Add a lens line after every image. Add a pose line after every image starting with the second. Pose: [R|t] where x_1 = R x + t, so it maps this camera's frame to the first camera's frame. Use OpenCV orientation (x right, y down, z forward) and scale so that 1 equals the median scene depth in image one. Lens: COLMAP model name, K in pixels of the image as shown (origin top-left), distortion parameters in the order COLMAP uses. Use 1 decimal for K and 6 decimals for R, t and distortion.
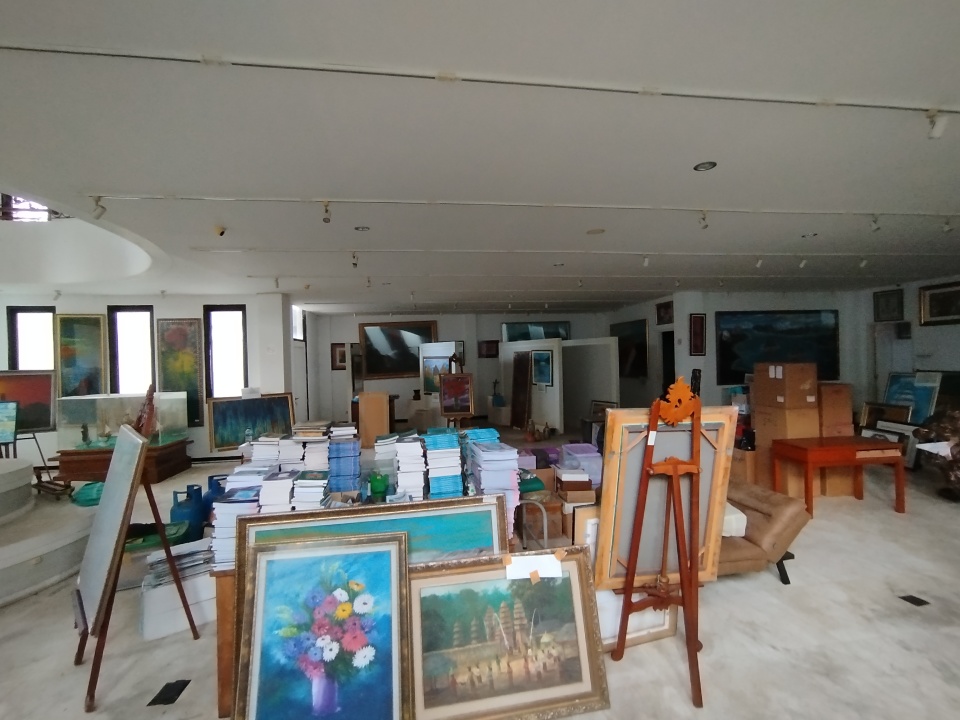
lens RADIAL K [[442.1, 0, 479.6], [0, 442.1, 361.5], [0, 0, 1]] dist [-0.026042, 0.013524]
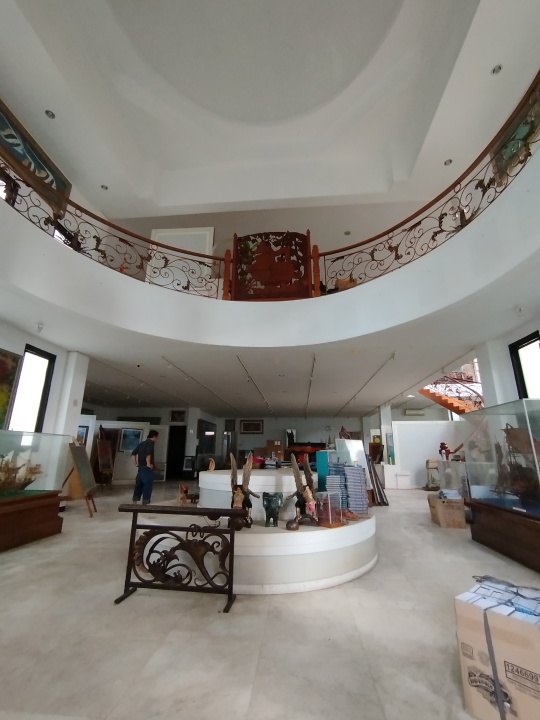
lens RADIAL K [[331.6, 0, 272.1], [0, 331.6, 361.3], [0, 0, 1]] dist [-0.026042, 0.013524]
pose [[0.228375, 0.291525, 0.928902, -1.141199], [-0.010025, 0.954769, -0.297178, 0.111836], [-0.973522, 0.058556, 0.220968, 0.324613]]
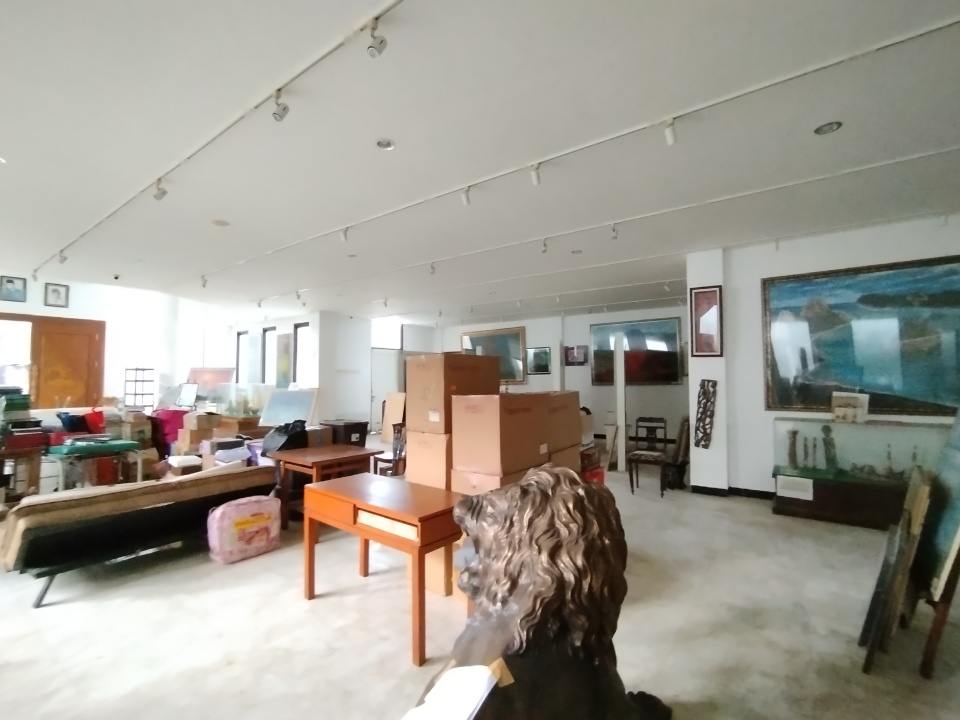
lens RADIAL K [[442.1, 0, 484.6], [0, 442.1, 359.3], [0, 0, 1]] dist [-0.026042, 0.013524]
pose [[0.711090, -0.008843, -0.703046, 0.802970], [-0.025897, 0.998913, -0.038758, 0.024111], [0.702624, 0.045767, 0.710088, 0.420484]]
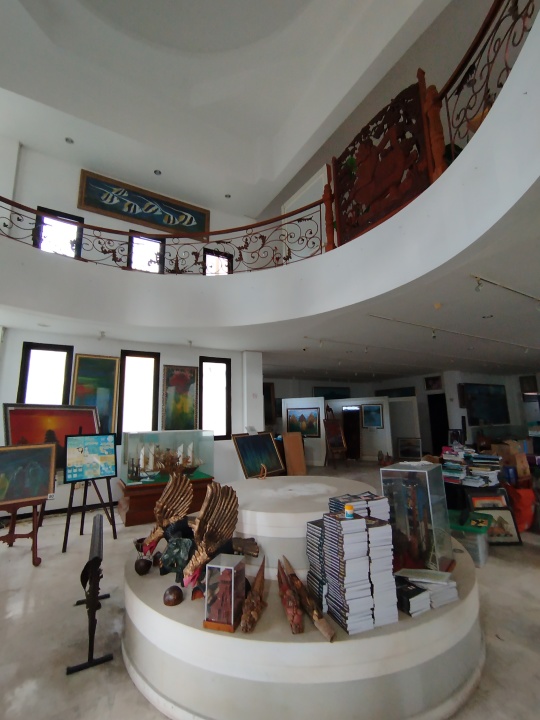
lens RADIAL K [[331.6, 0, 269.6], [0, 331.6, 359.1], [0, 0, 1]] dist [-0.026042, 0.013524]
pose [[0.924208, 0.072515, 0.374942, -0.780890], [0.002133, 0.980811, -0.194949, 0.053451], [-0.381884, 0.180973, 0.906319, 0.113964]]
